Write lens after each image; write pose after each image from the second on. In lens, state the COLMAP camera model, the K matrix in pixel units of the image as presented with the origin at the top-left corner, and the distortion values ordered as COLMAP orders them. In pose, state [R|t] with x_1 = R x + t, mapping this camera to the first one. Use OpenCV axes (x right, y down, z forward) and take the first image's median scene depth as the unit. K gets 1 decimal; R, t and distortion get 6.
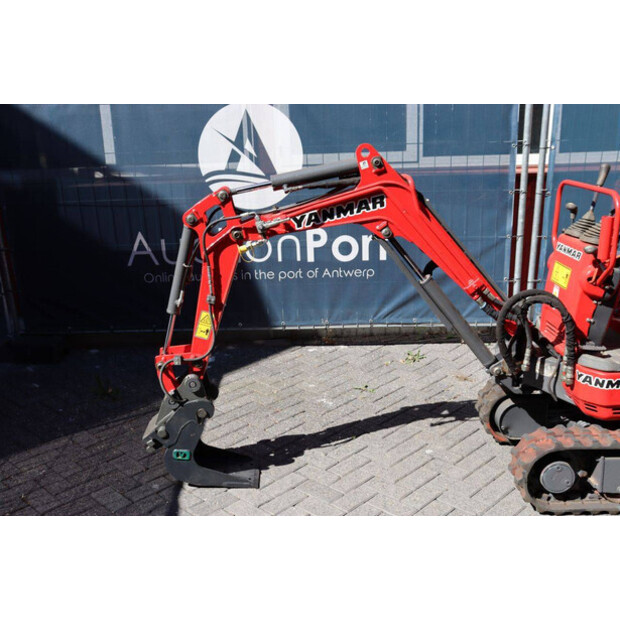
lens RADIAL K [[675.6, 0, 310.0], [0, 675.6, 310.0], [0, 0, 1]] dist [-0.088880, 0.269387]
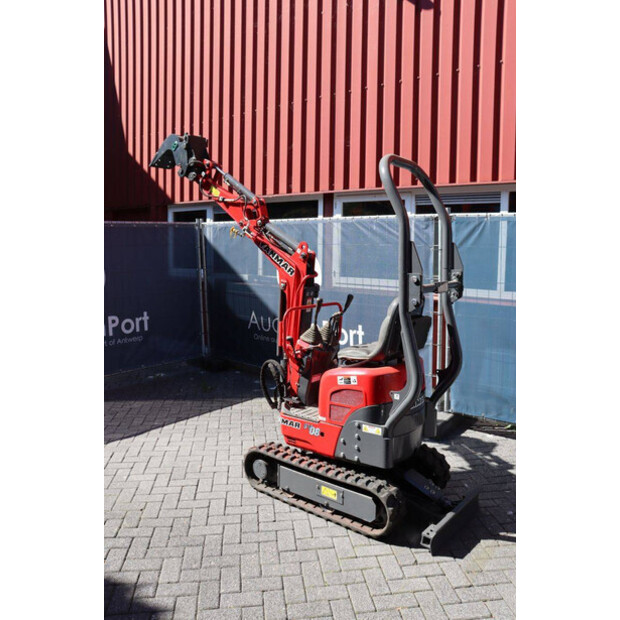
lens RADIAL K [[522.1, 0, 316.9], [0, 522.1, 288.6], [0, 0, 1]] dist [-0.209369, 0.218707]
pose [[0.775152, 0.089858, -0.625351, 1.066065], [-0.204374, 0.972276, -0.113623, -0.068296], [0.597804, 0.215881, 0.772027, -0.015244]]
